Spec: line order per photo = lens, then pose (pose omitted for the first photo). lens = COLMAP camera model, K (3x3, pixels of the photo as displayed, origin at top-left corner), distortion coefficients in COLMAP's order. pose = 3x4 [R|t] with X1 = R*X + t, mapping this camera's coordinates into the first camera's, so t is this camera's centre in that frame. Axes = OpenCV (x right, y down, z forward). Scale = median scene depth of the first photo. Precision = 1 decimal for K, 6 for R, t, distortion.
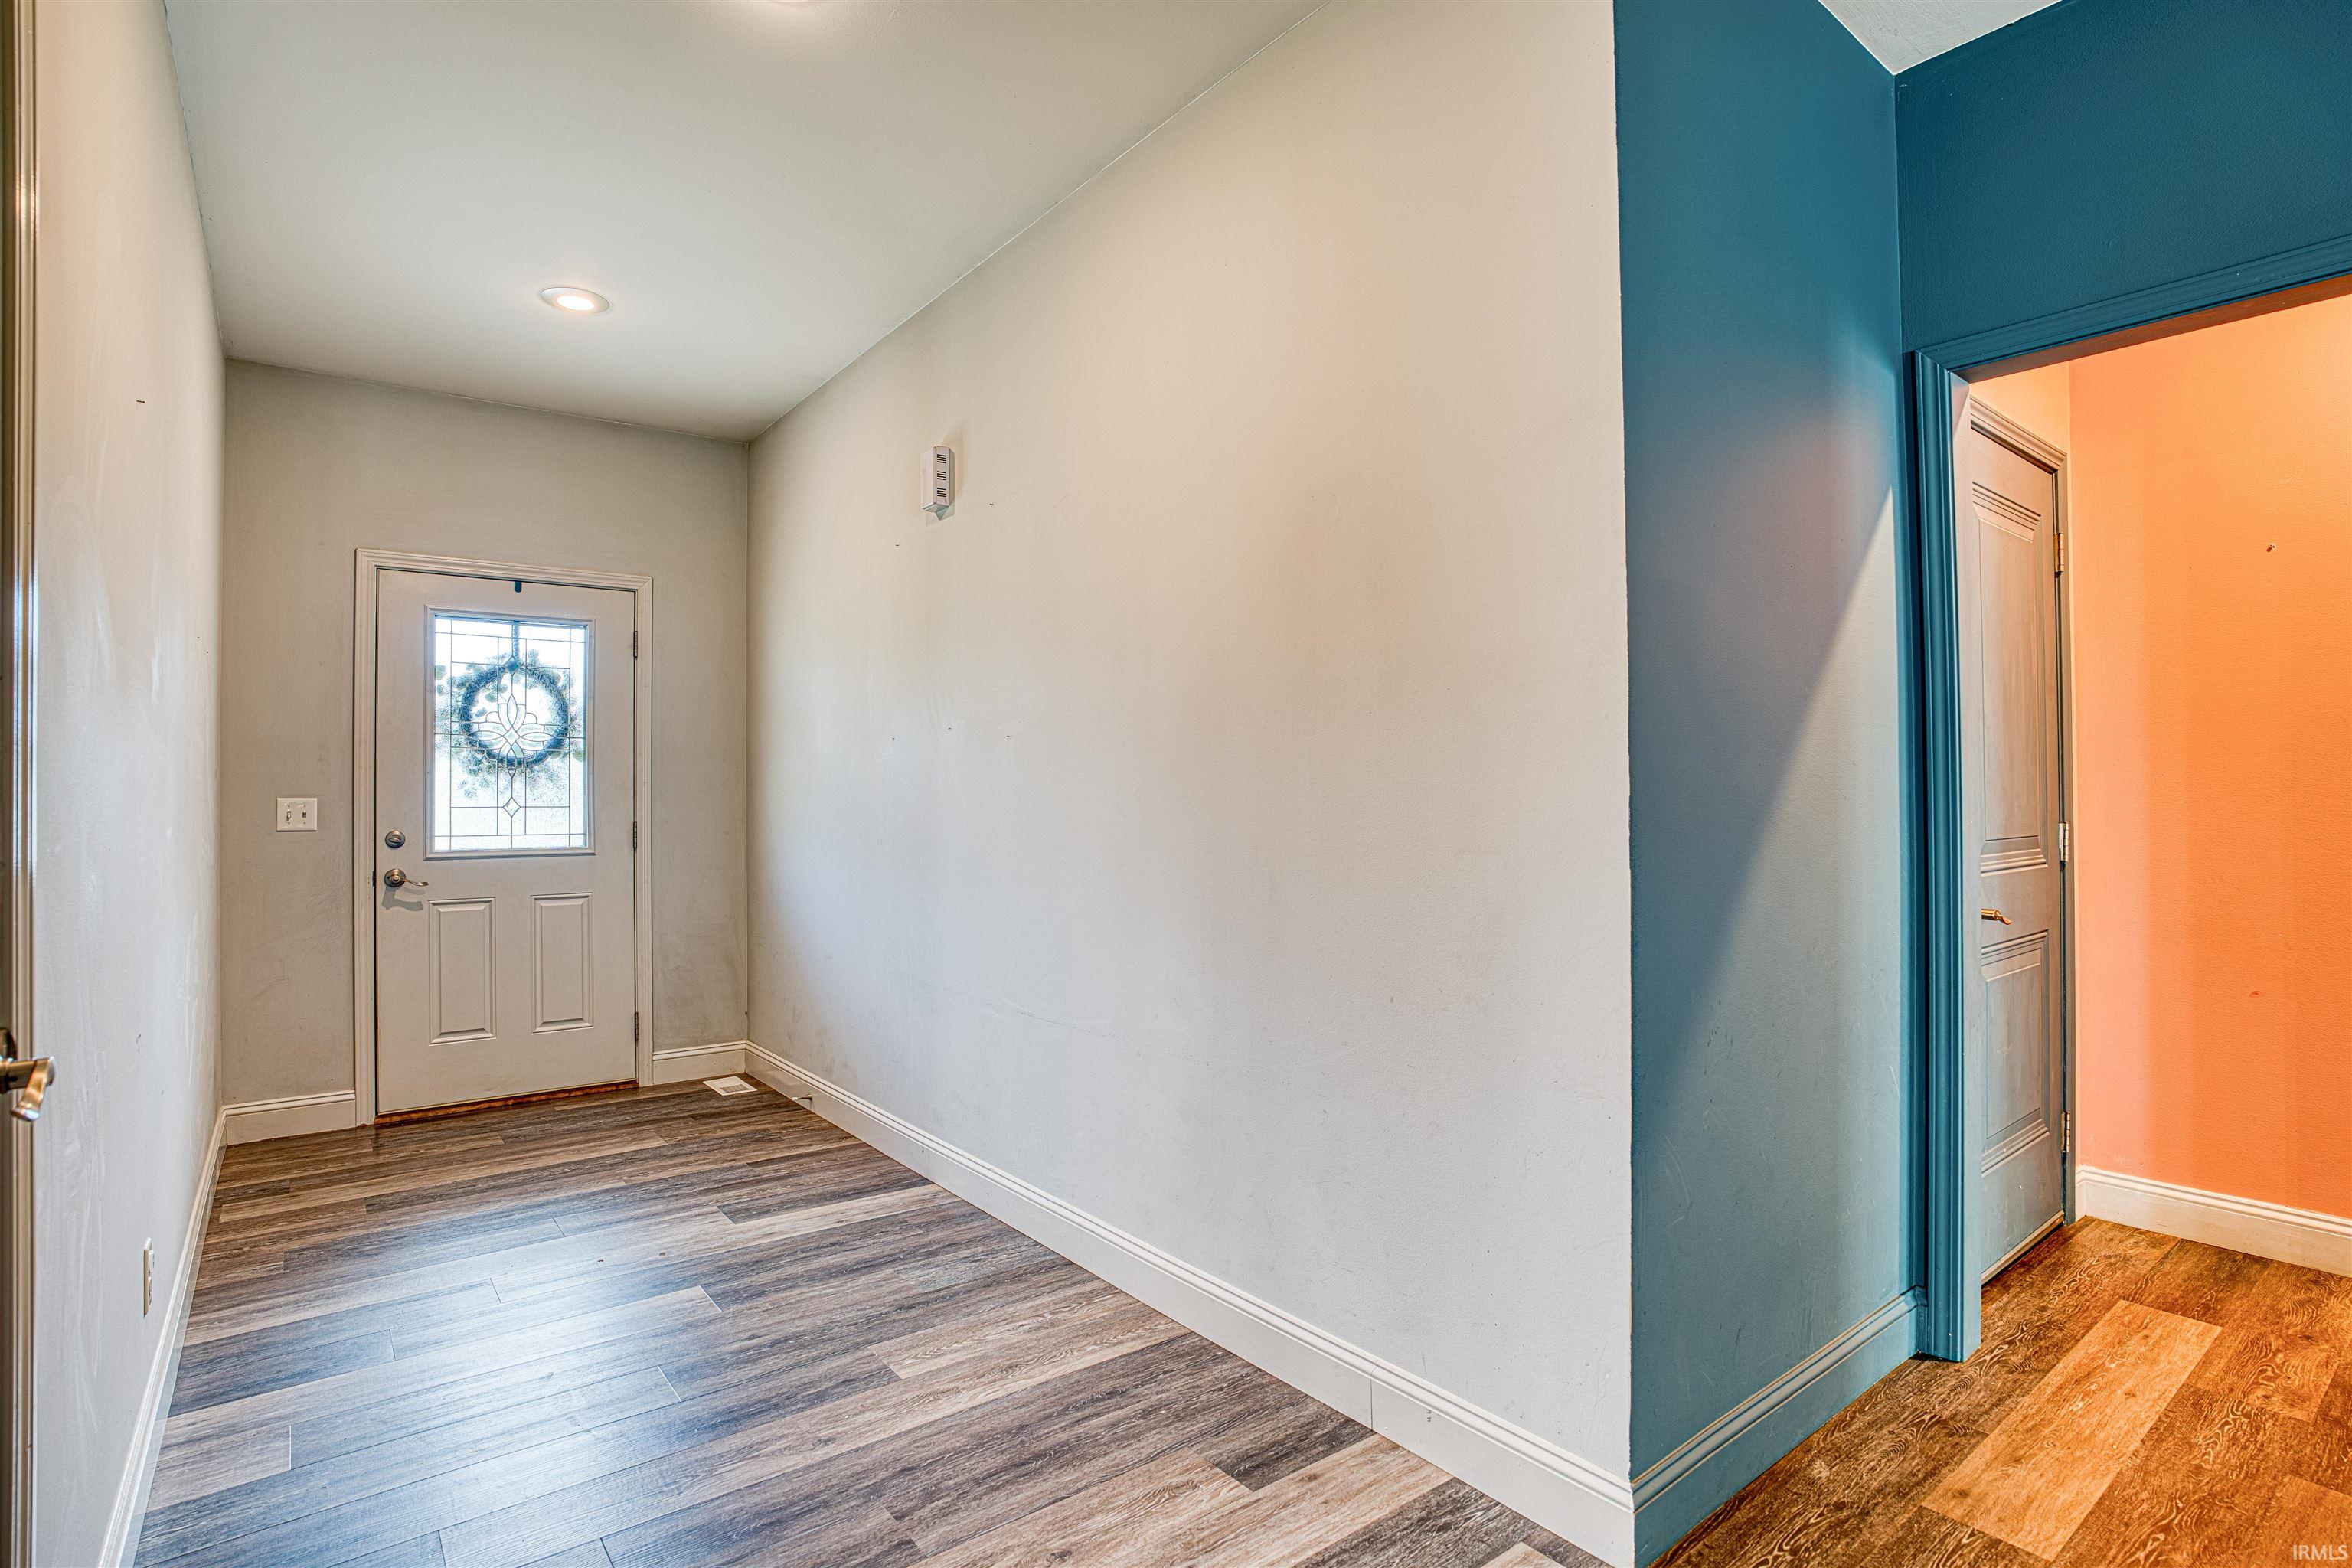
lens RADIAL K [[1162.3, 0, 1168.5], [0, 1162.3, 776.4], [0, 0, 1]] dist [-0.069899, 0.032146]
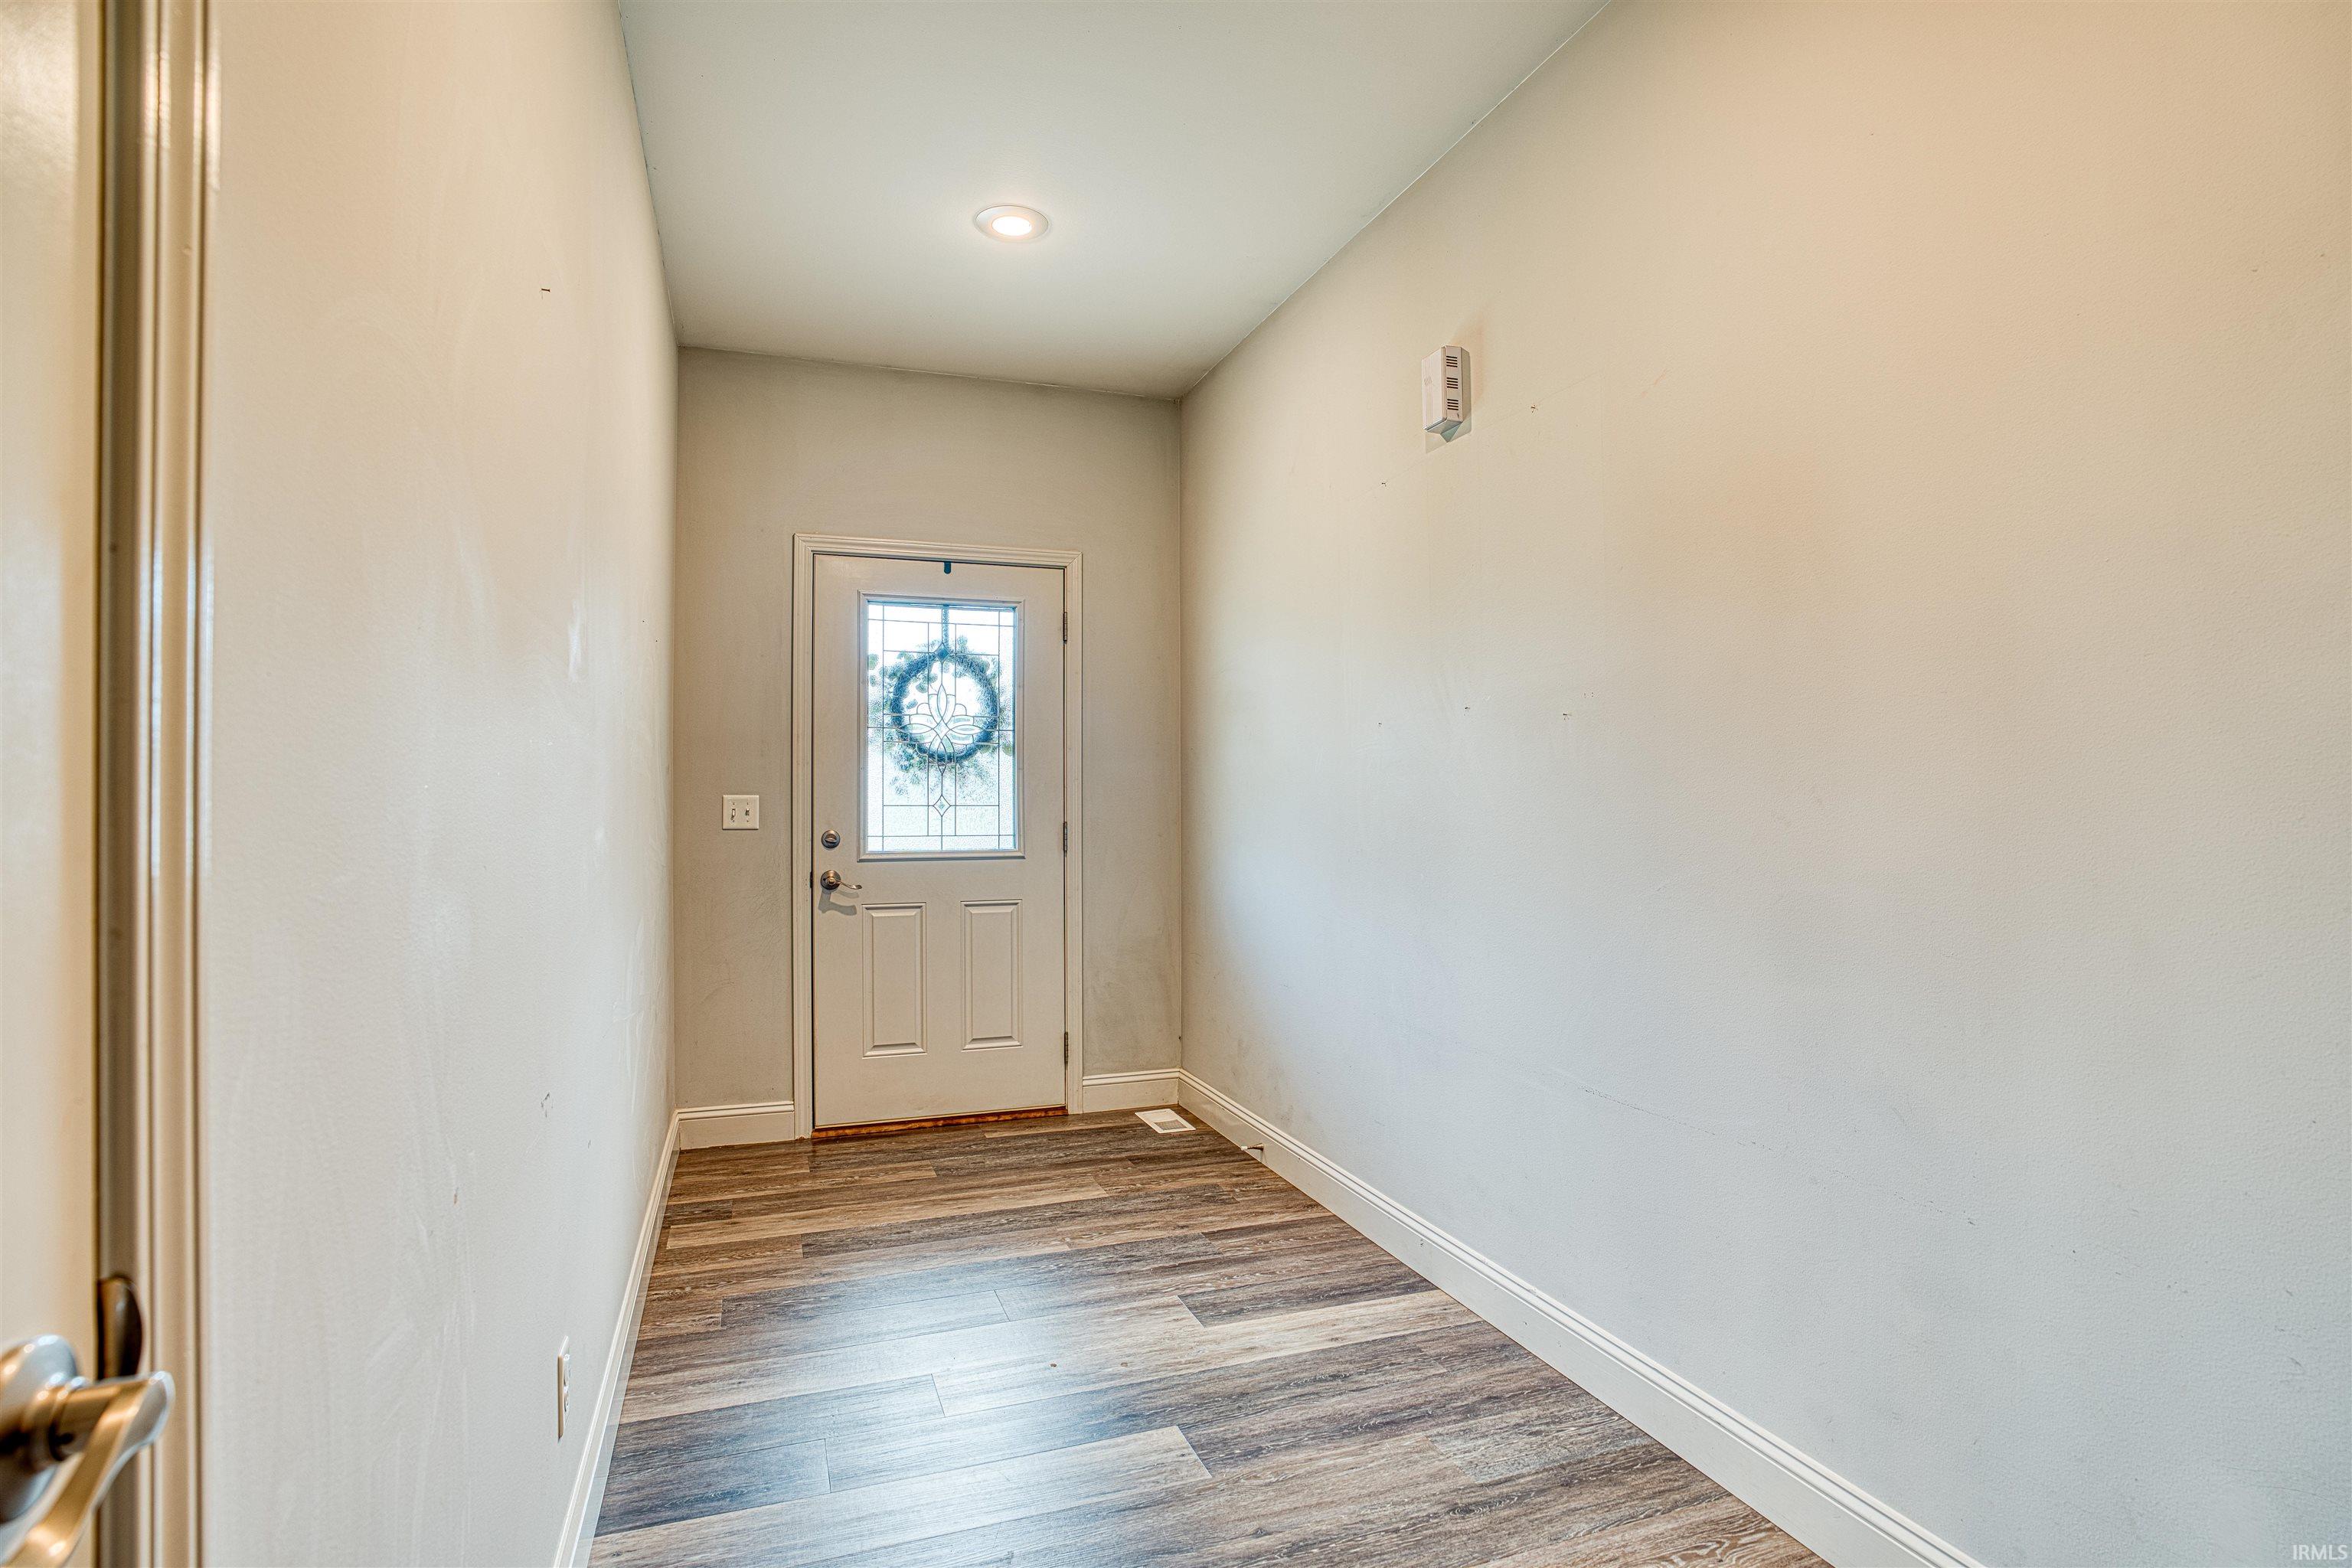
lens RADIAL K [[1162.3, 0, 1168.5], [0, 1162.3, 776.4], [0, 0, 1]] dist [-0.069899, 0.032146]
pose [[0.950693, -0.001230, -0.310131, -0.119106], [0.001560, 0.999998, 0.000815, 0.002943], [0.310130, -0.001259, 0.950693, 0.175684]]
